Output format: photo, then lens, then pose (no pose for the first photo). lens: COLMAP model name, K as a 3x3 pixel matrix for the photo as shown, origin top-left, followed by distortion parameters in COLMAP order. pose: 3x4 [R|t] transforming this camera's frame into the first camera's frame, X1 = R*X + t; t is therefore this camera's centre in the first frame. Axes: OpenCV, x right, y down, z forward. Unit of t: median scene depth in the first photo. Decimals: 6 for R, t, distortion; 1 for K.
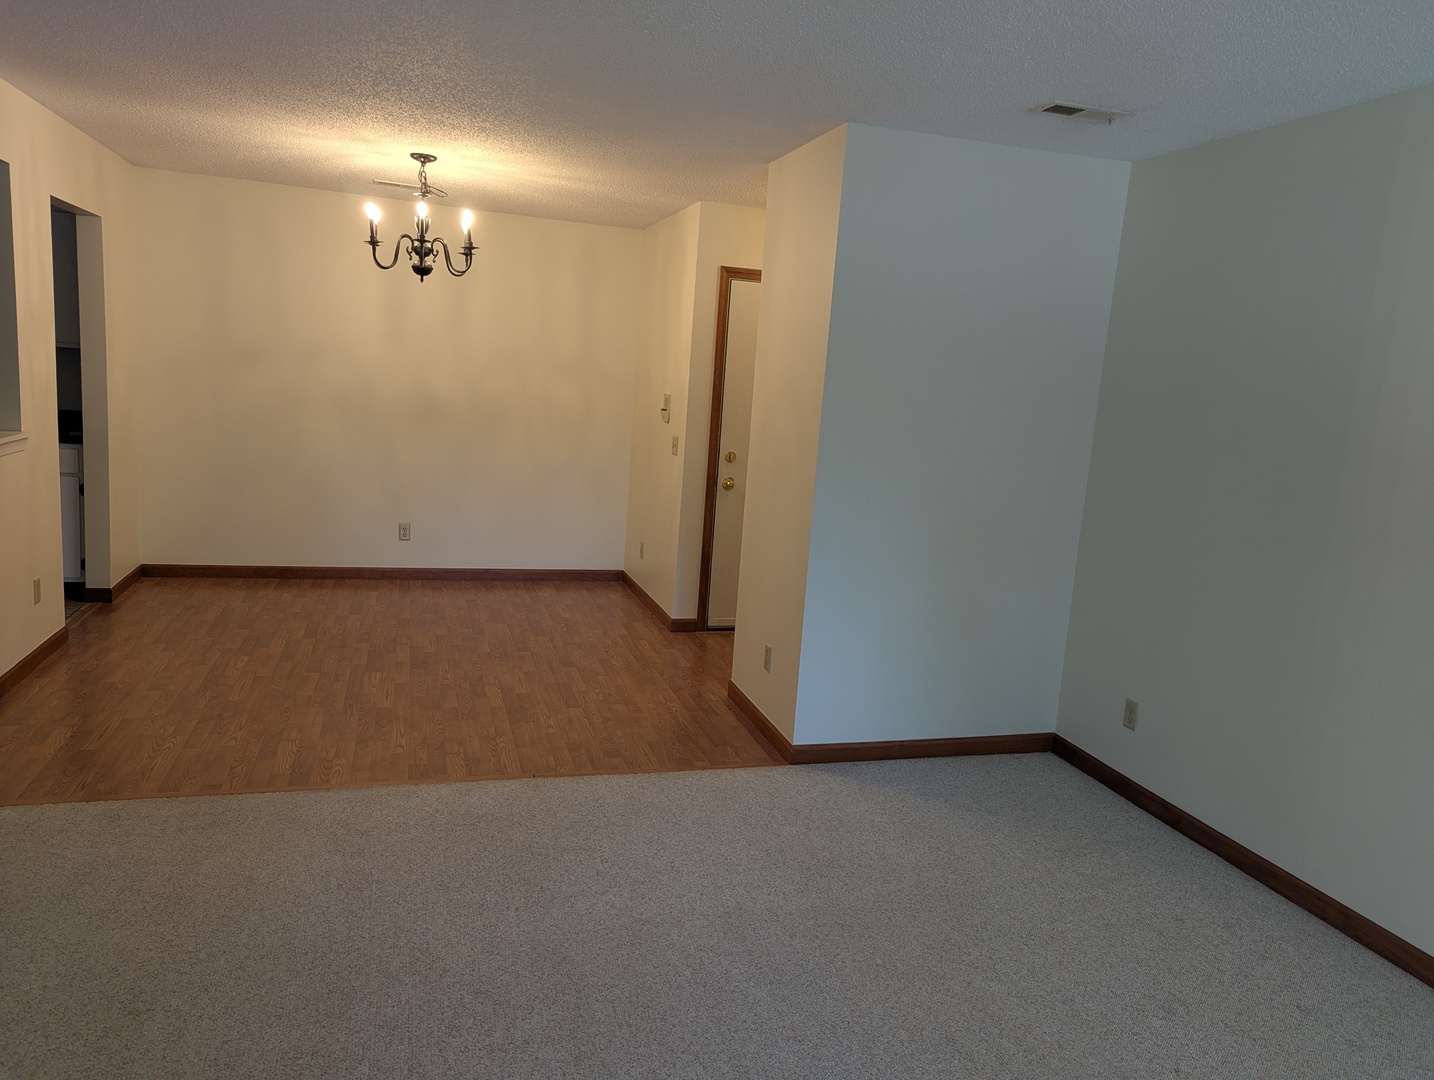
lens RADIAL K [[1007.5, 0, 717.4], [0, 1007.5, 538.2], [0, 0, 1]] dist [0.037758, -0.026422]
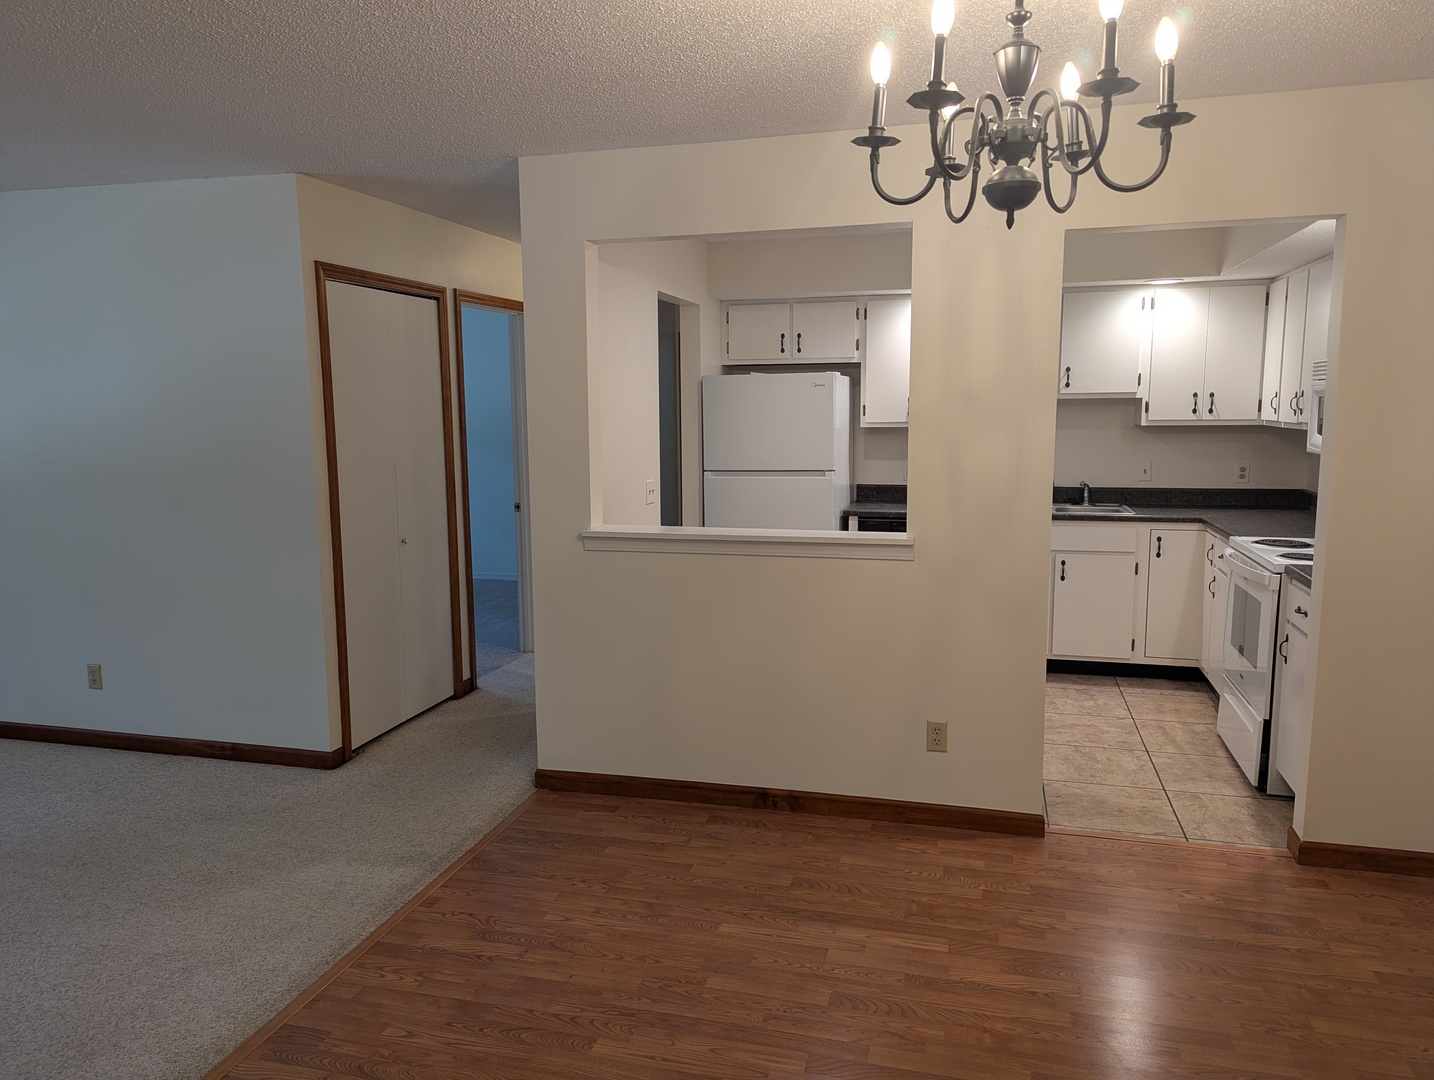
lens RADIAL K [[1007.5, 0, 718.1], [0, 1007.5, 541.5], [0, 0, 1]] dist [0.037758, -0.026422]
pose [[-0.525026, 0.051522, -0.849525, 0.099411], [-0.165560, 0.972915, 0.161325, -0.207651], [0.834828, 0.225347, -0.502276, 1.277727]]
